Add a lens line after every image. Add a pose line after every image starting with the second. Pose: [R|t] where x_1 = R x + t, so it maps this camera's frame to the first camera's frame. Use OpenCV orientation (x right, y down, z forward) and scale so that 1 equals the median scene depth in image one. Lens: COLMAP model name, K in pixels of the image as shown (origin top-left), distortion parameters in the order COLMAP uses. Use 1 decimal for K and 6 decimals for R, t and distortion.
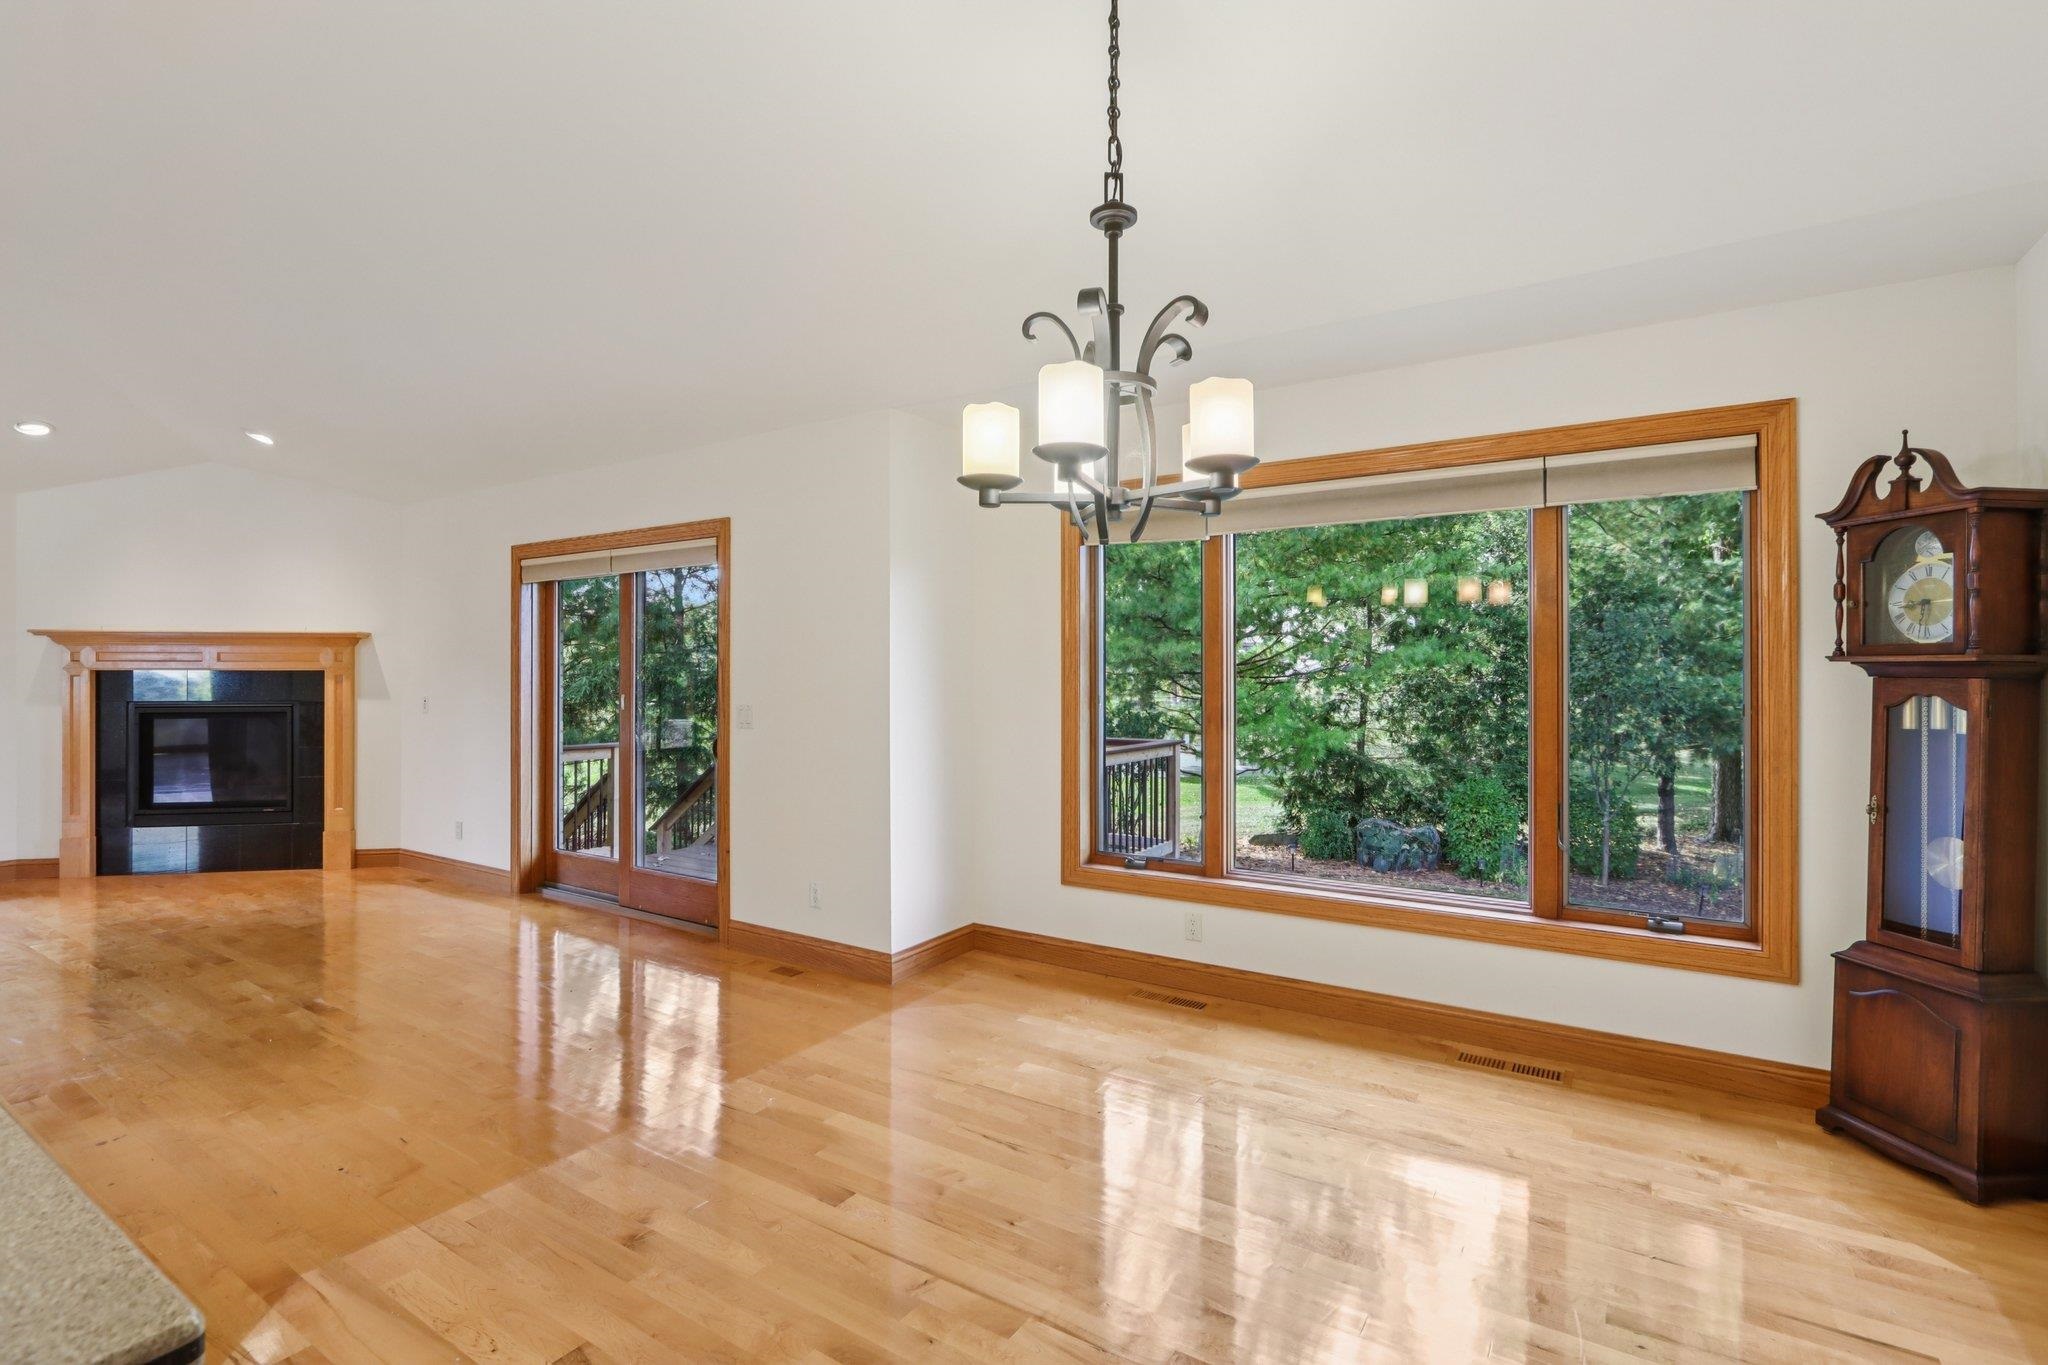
lens RADIAL K [[959.2, 0, 1014.8], [0, 959.2, 667.3], [0, 0, 1]] dist [-0.015476, 0.000977]
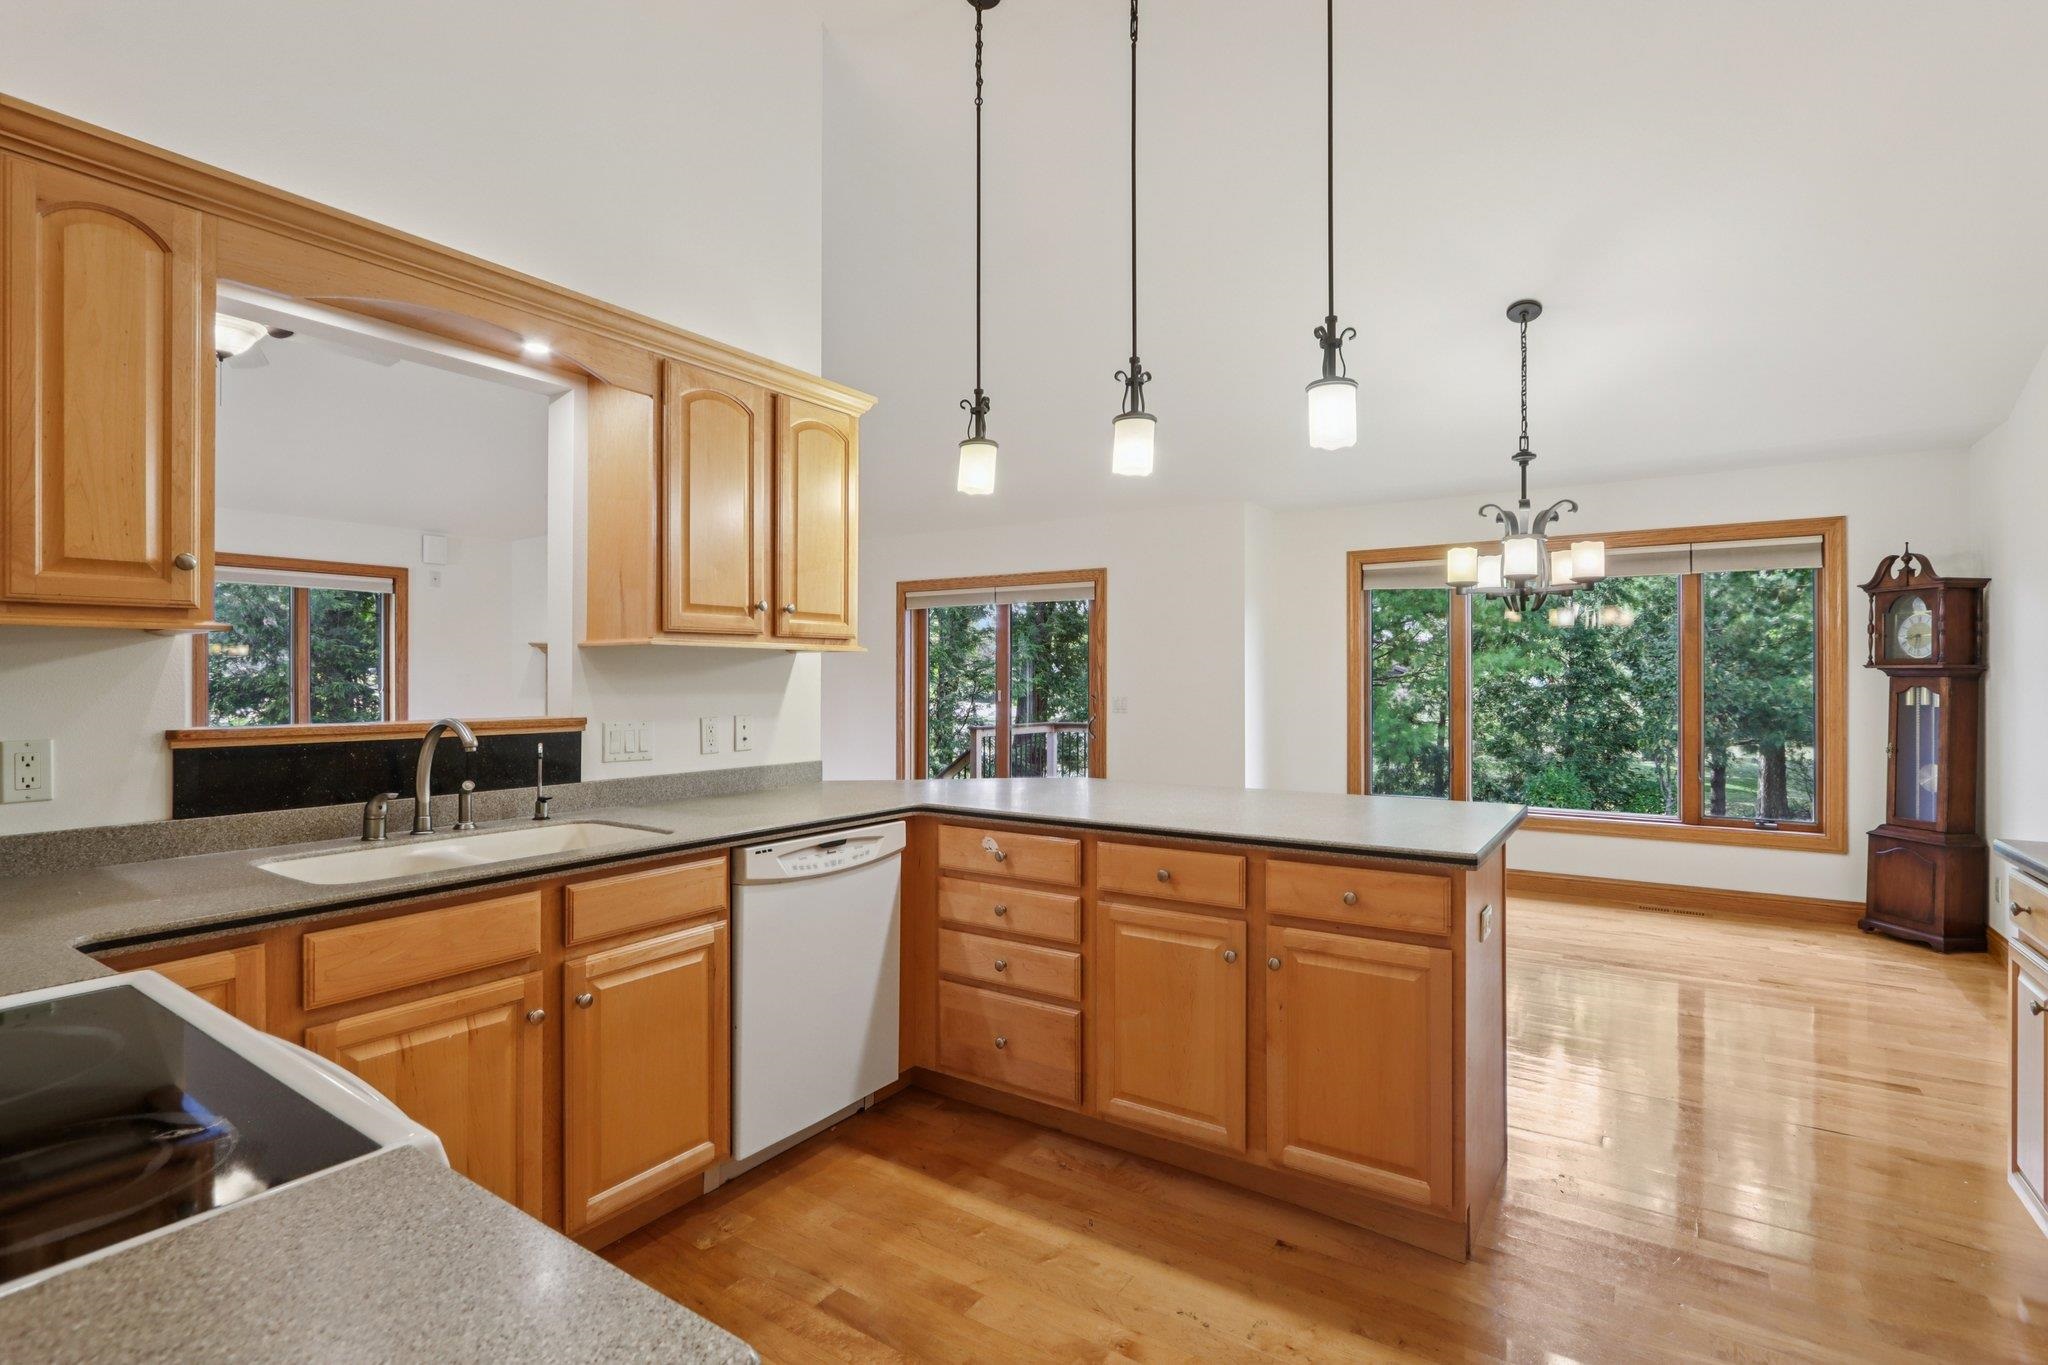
lens RADIAL K [[959.2, 0, 1031.9], [0, 959.2, 672.5], [0, 0, 1]] dist [-0.015476, 0.000977]
pose [[0.999924, 0.000696, -0.012333, -0.632946], [-0.000690, 1.000000, 0.000490, 0.002431], [0.012333, -0.000481, 0.999924, -0.740492]]
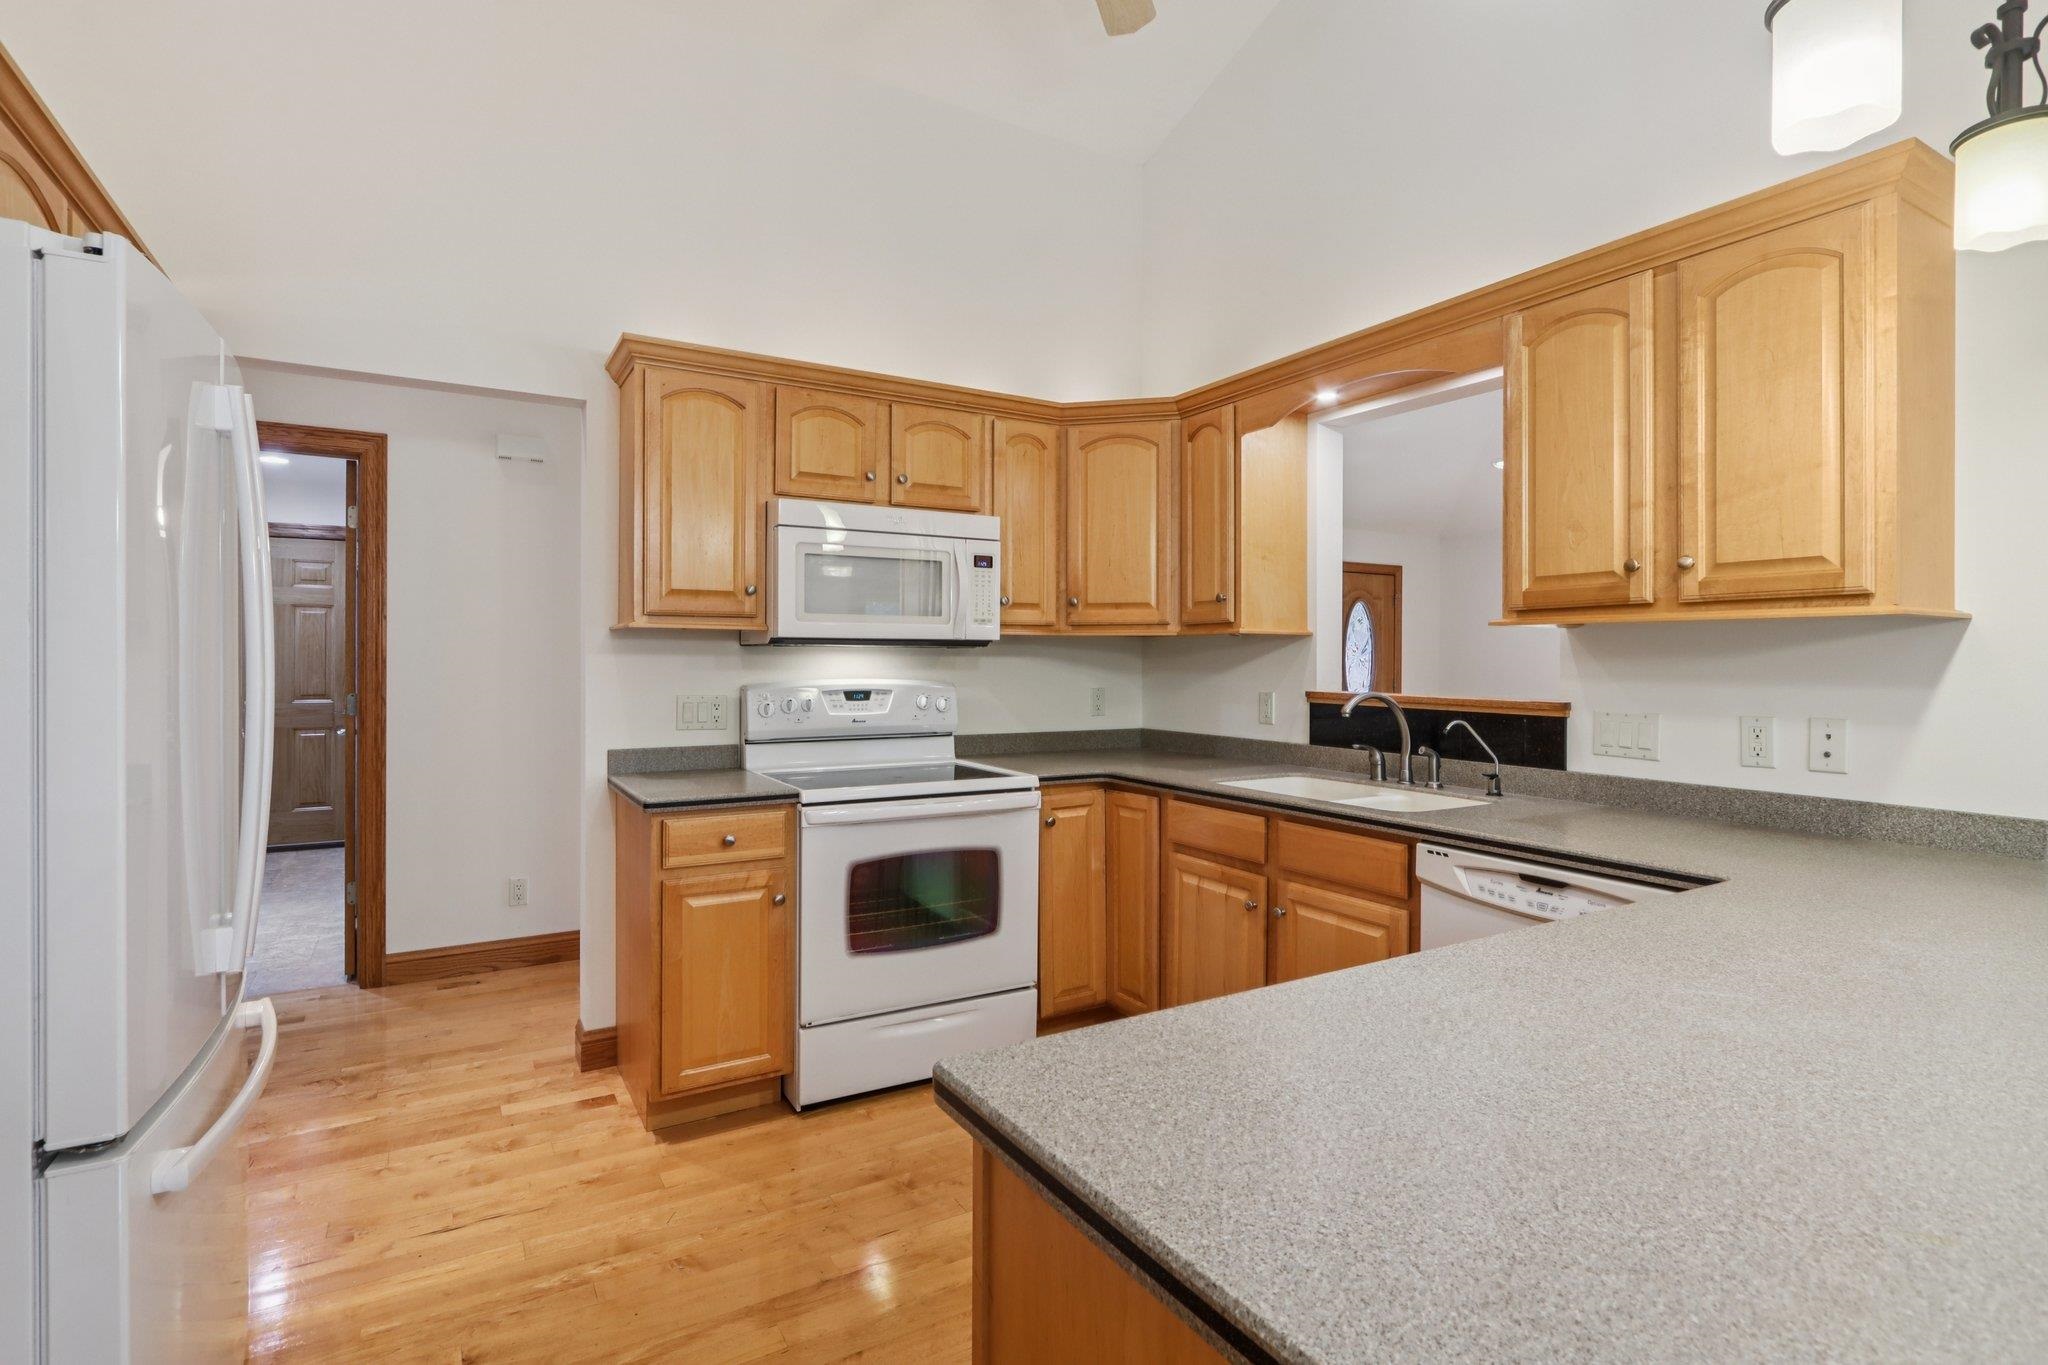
lens RADIAL K [[959.2, 0, 1029.4], [0, 959.2, 663.4], [0, 0, 1]] dist [-0.015476, 0.000977]
pose [[-0.426127, -0.000043, -0.904663, 1.080896], [-0.002323, 0.999997, 0.001047, 0.030015], [0.904660, 0.002547, -0.426126, 1.877419]]
